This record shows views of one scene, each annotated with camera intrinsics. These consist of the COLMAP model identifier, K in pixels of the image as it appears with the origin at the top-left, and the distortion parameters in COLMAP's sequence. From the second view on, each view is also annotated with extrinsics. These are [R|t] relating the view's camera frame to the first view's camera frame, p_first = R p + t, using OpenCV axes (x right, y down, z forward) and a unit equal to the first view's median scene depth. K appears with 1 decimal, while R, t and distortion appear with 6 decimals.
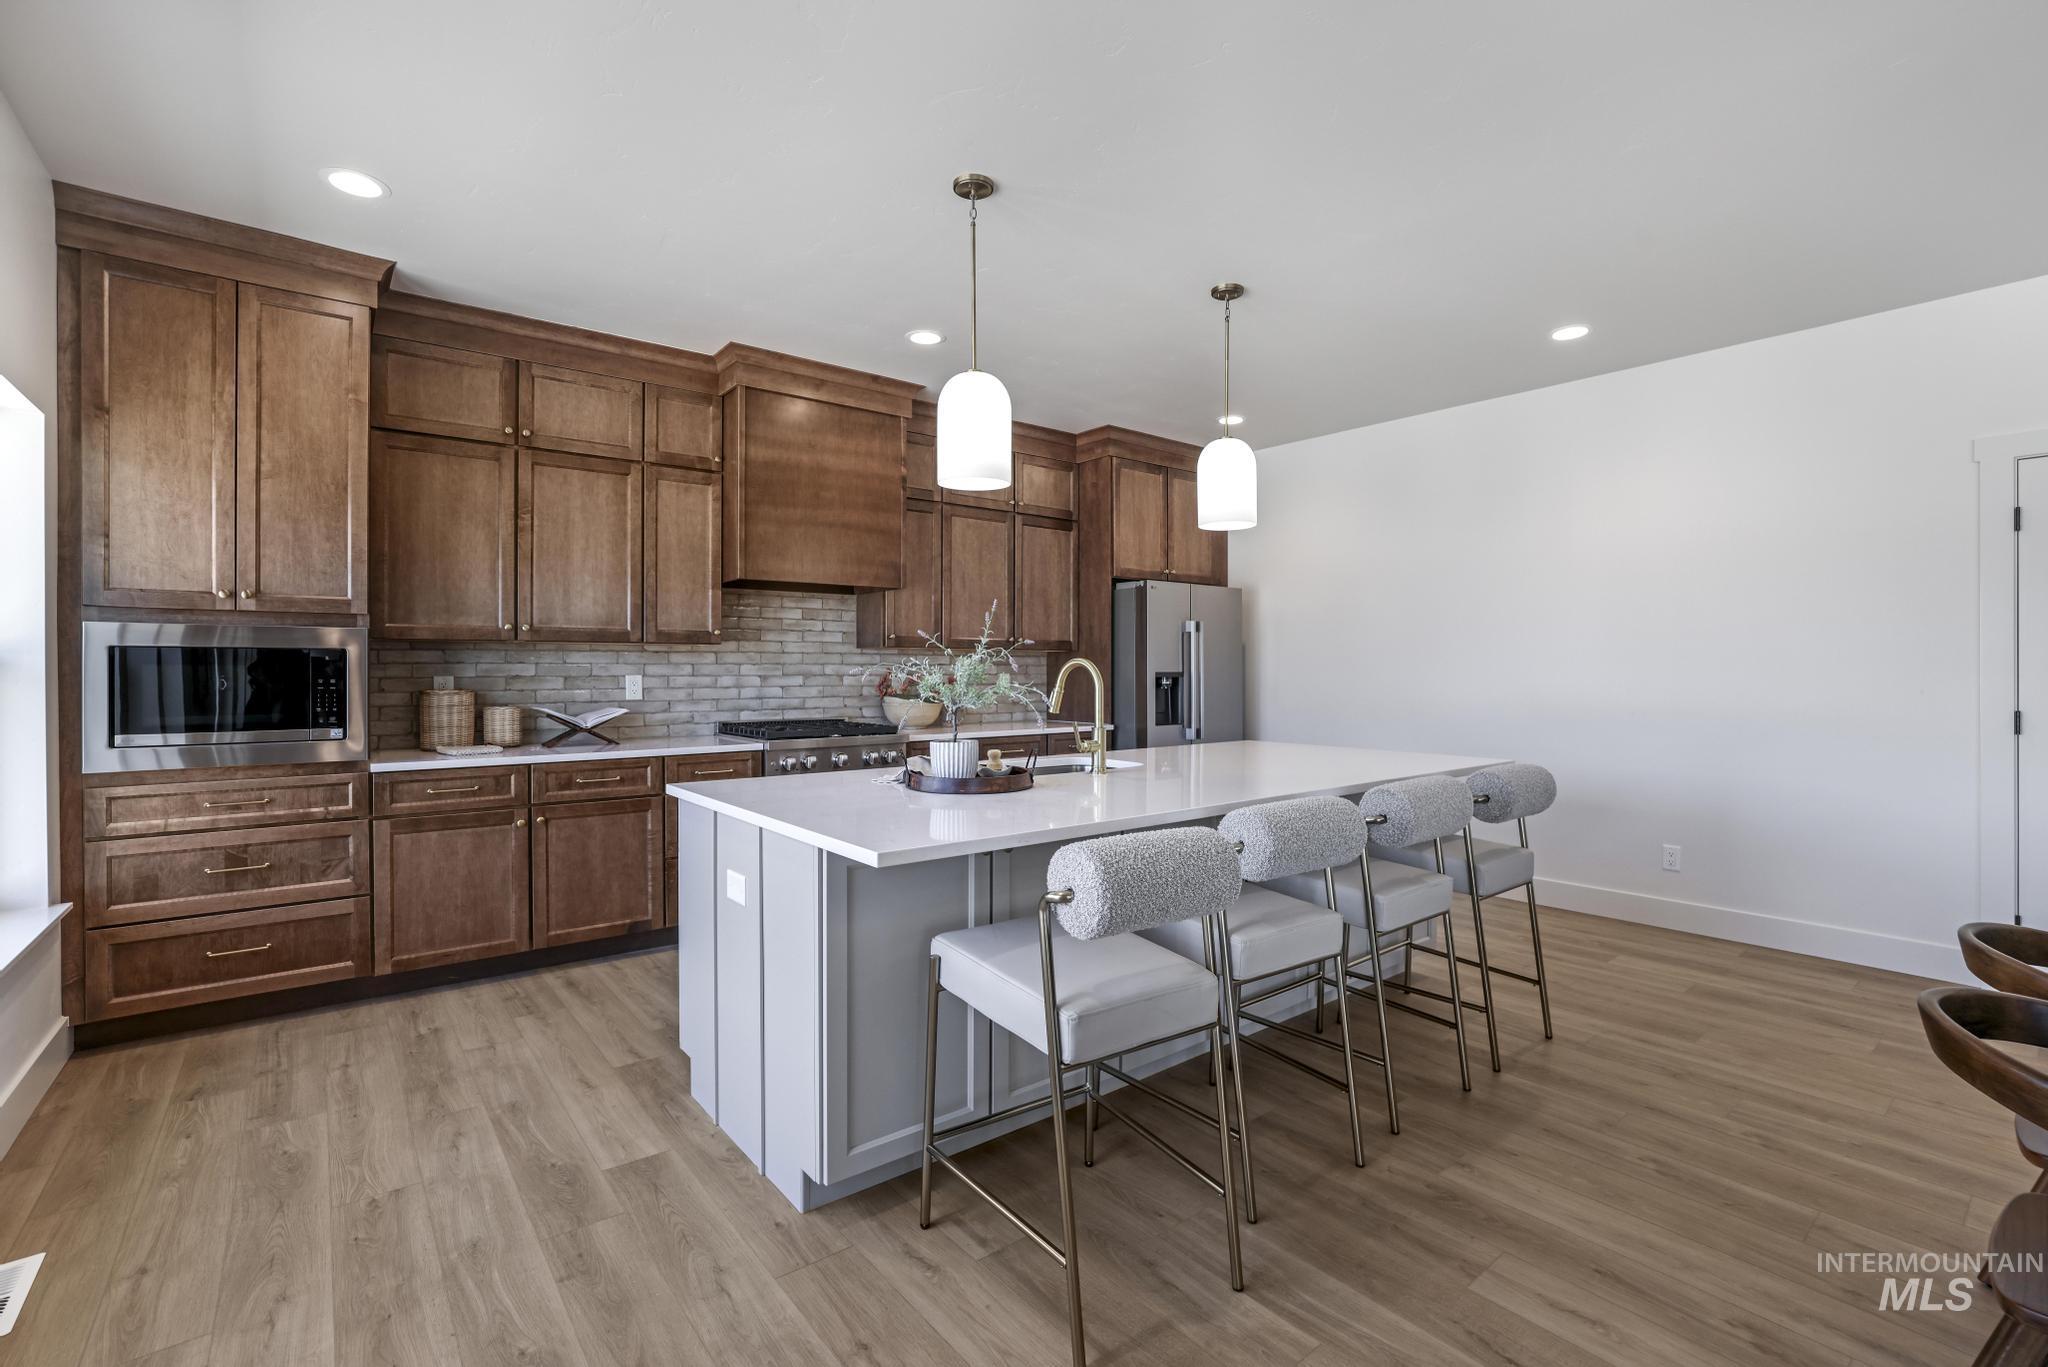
lens RADIAL K [[902.0, 0, 1012.0], [0, 902.0, 672.9], [0, 0, 1]] dist [-0.055597, 0.022784]
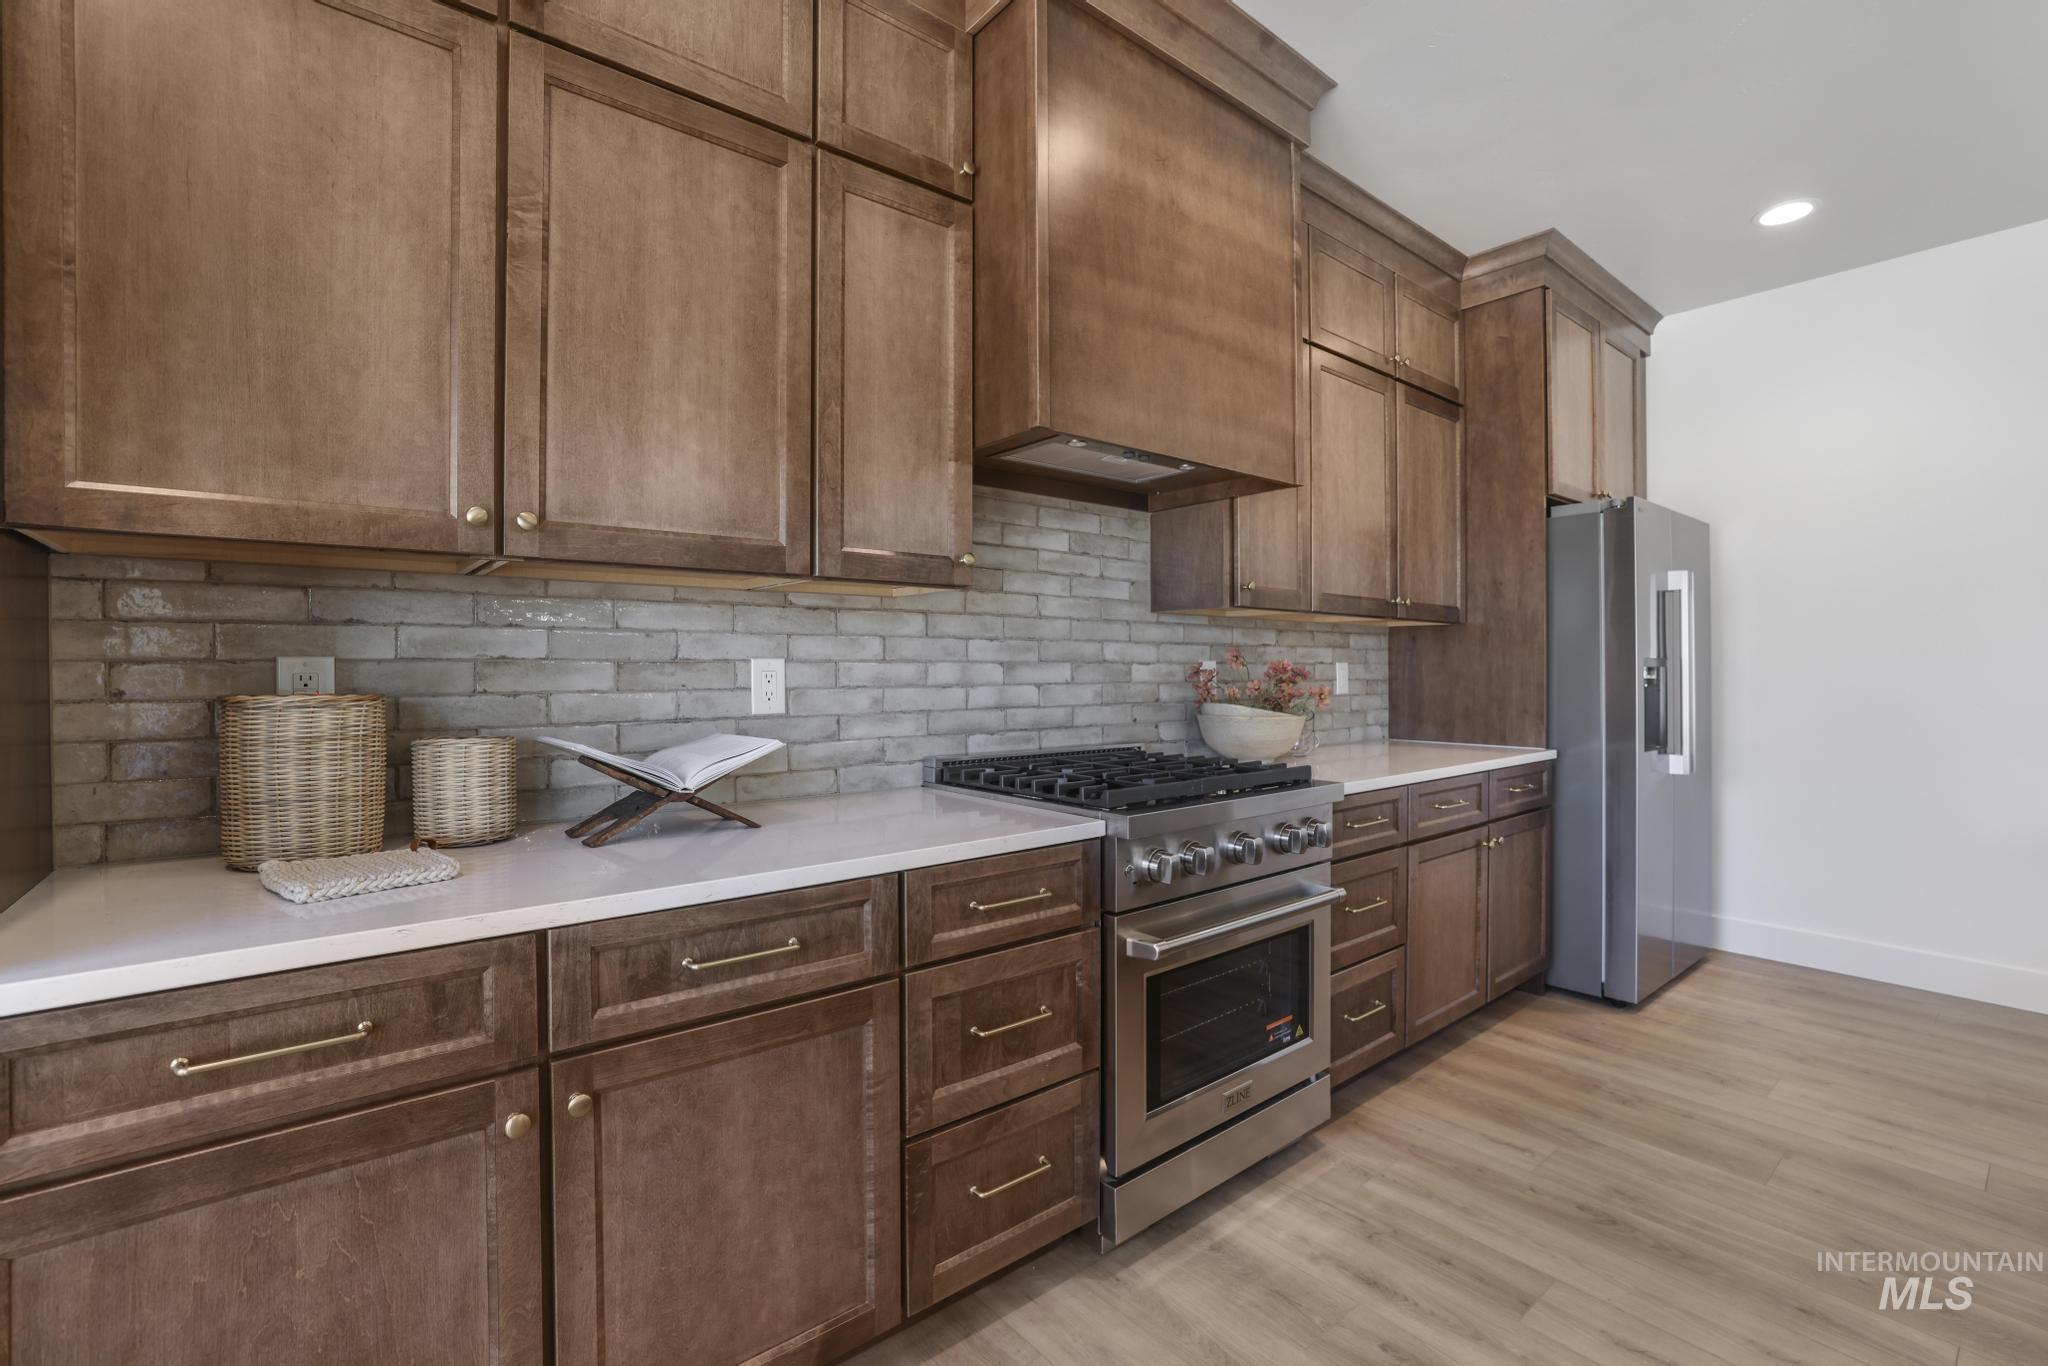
lens RADIAL K [[902.0, 0, 1012.0], [0, 902.0, 672.4], [0, 0, 1]] dist [-0.055597, 0.022784]
pose [[0.999956, -0.001450, 0.009314, -0.363871], [0.001449, 0.999999, 0.000136, 0.011151], [-0.009314, -0.000122, 0.999957, 0.656688]]
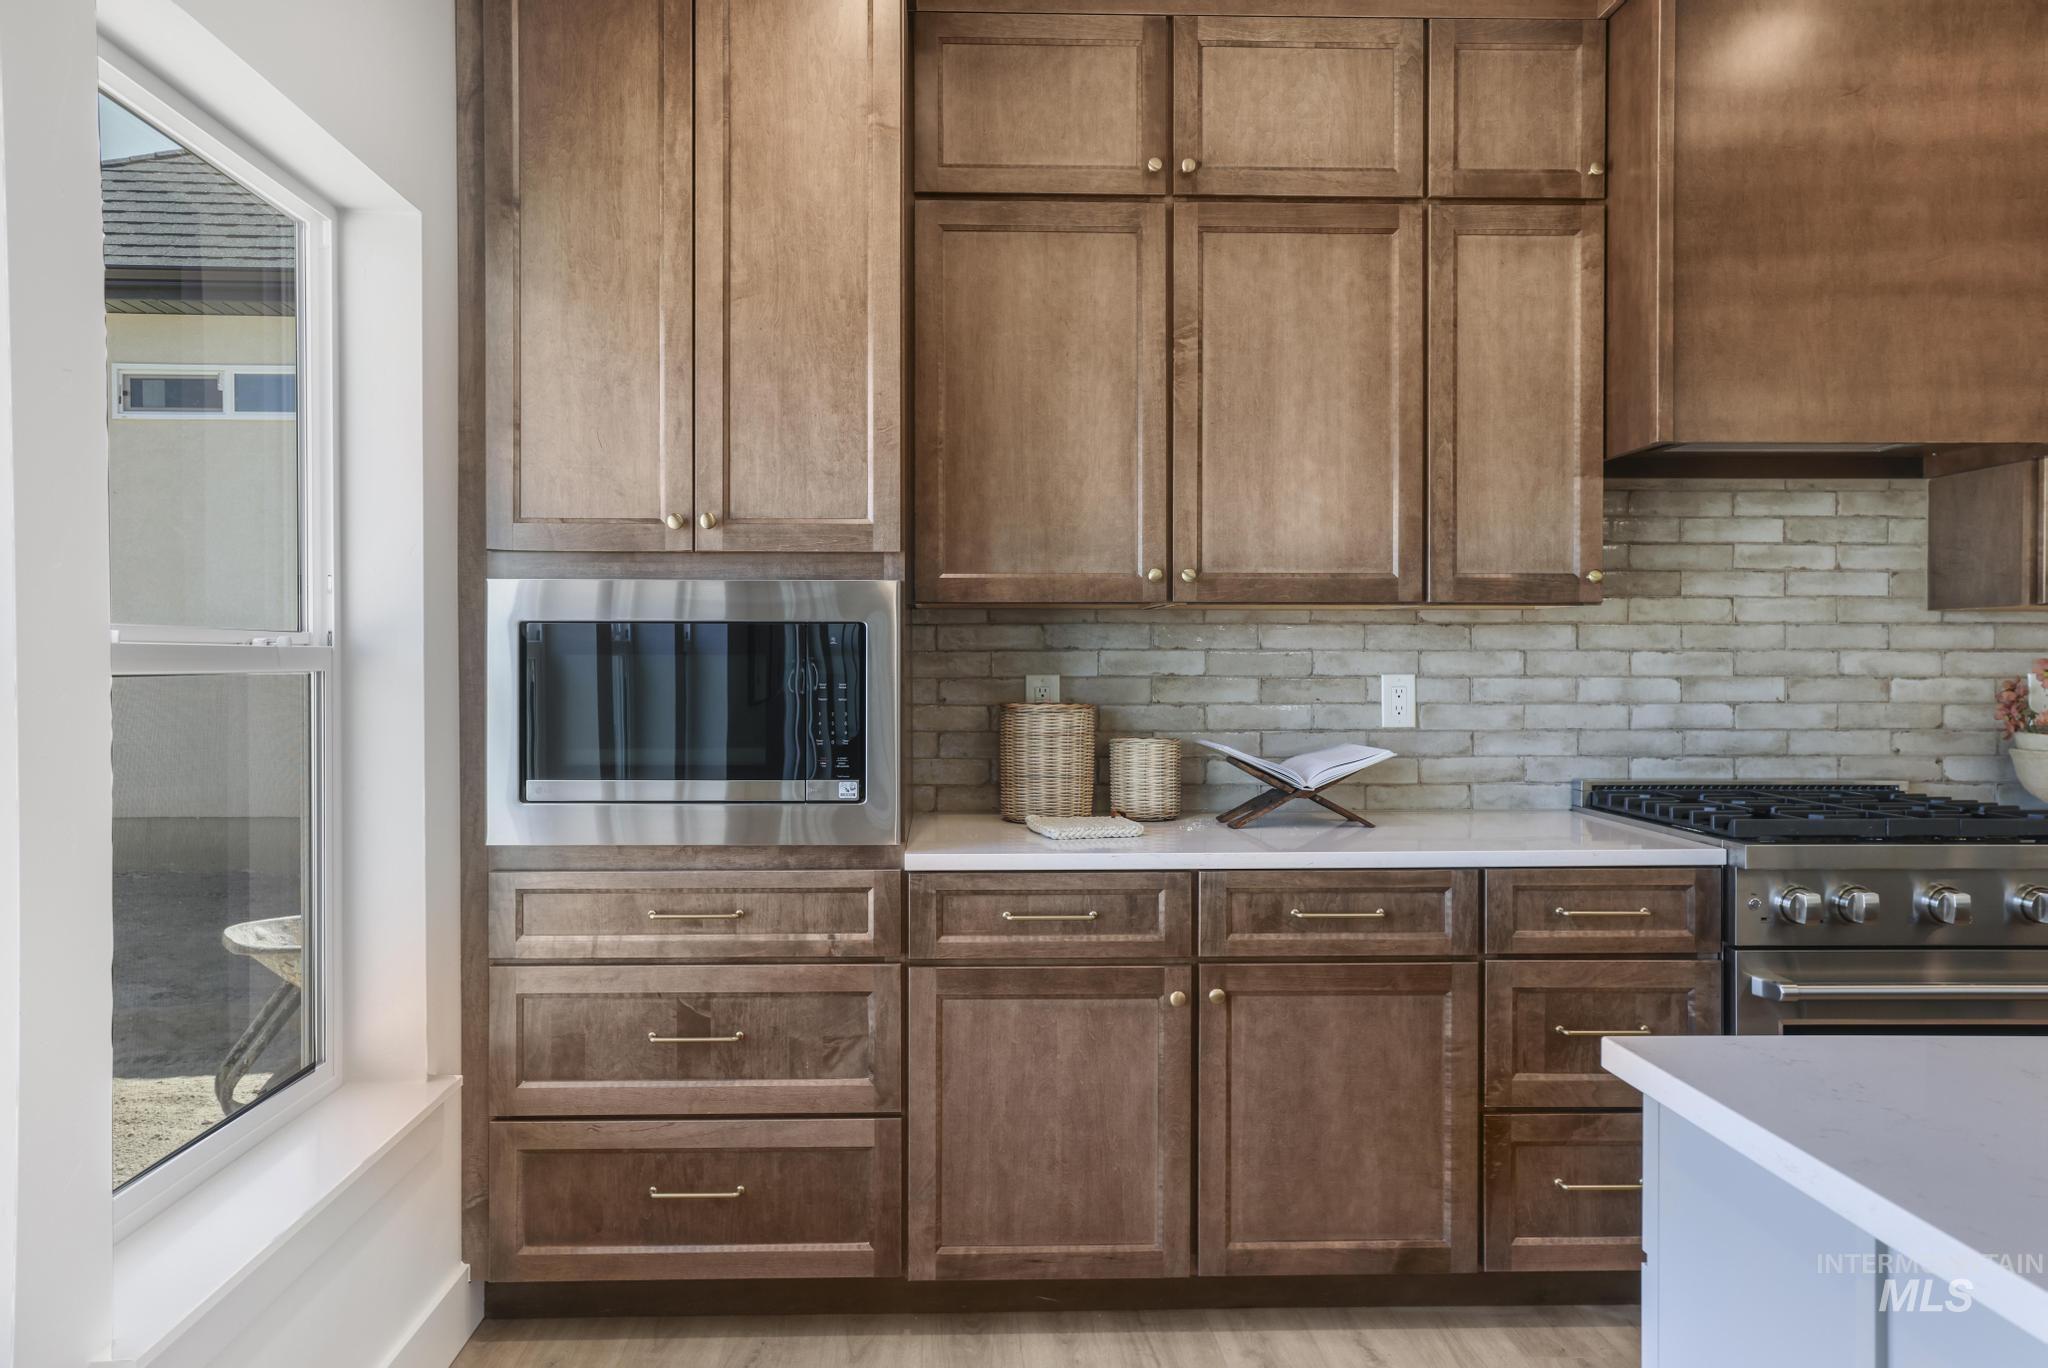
lens RADIAL K [[1399.2, 0, 991.1], [0, 1399.2, 665.9], [0, 0, 1]] dist [-0.007337, 0.036135]
pose [[0.804819, 0.004188, -0.593505, -0.191712], [-0.002923, 0.999991, 0.003092, -0.004439], [0.593513, -0.000754, 0.804824, 0.342283]]
